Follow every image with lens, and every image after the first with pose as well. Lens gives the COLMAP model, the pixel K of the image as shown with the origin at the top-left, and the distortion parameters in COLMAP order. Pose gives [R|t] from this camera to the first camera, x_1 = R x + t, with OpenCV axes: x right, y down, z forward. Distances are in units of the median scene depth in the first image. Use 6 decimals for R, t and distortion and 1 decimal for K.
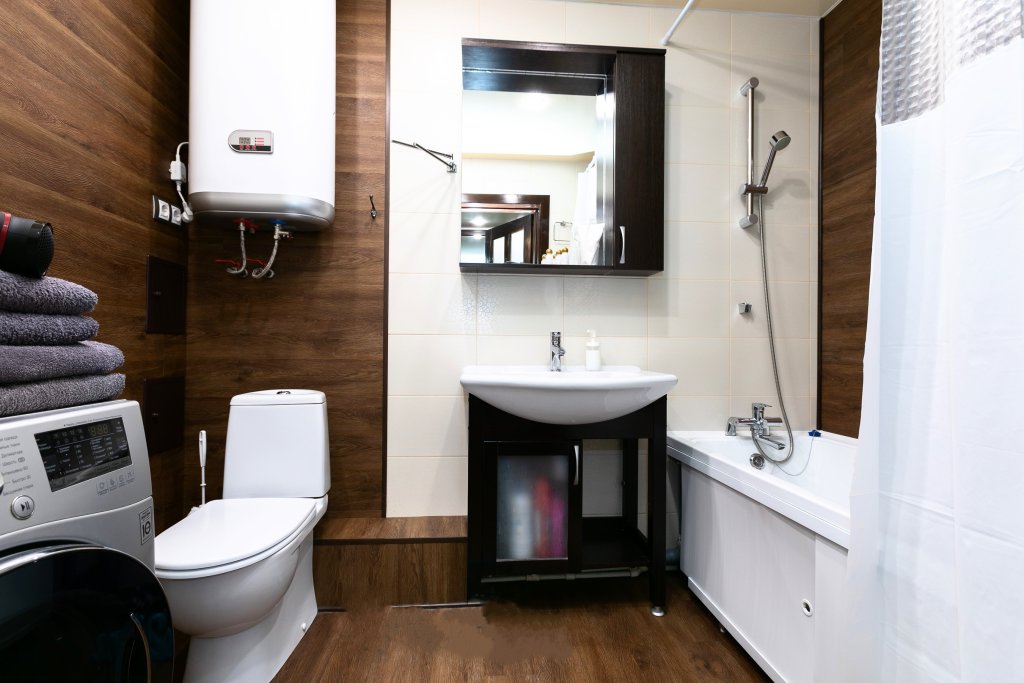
lens RADIAL K [[504.2, 0, 514.3], [0, 504.2, 342.1], [0, 0, 1]] dist [0.003481, -0.000158]
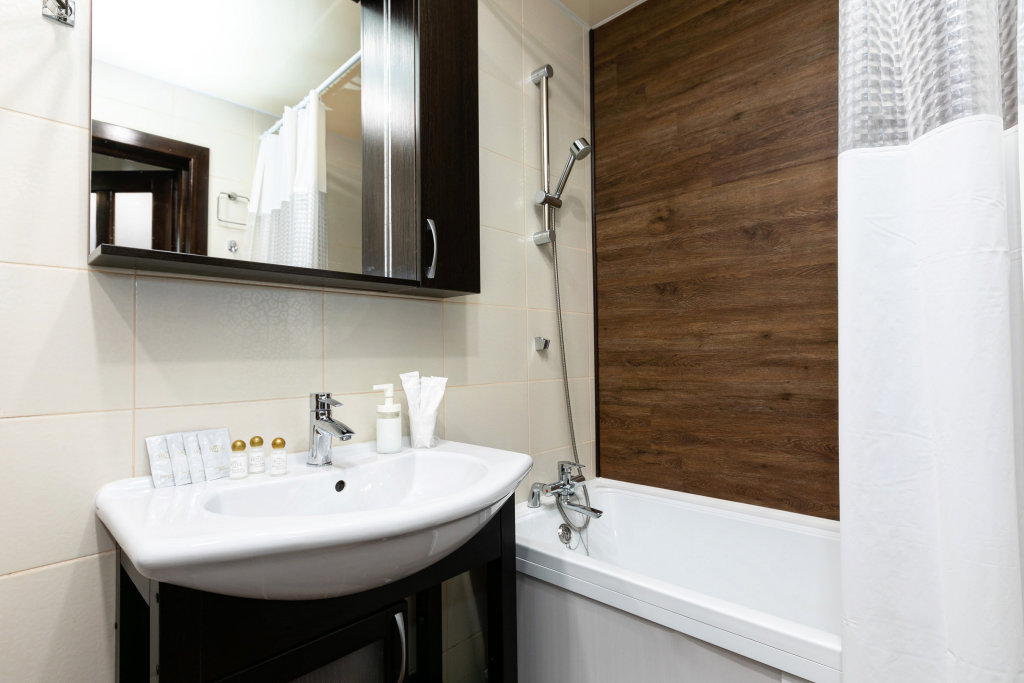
lens RADIAL K [[504.2, 0, 507.9], [0, 504.2, 337.5], [0, 0, 1]] dist [0.003481, -0.000158]
pose [[0.735442, 0.002962, 0.677581, -0.134235], [0.004691, 0.999944, -0.009464, -0.071022], [-0.677571, 0.010139, 0.735387, 0.444683]]
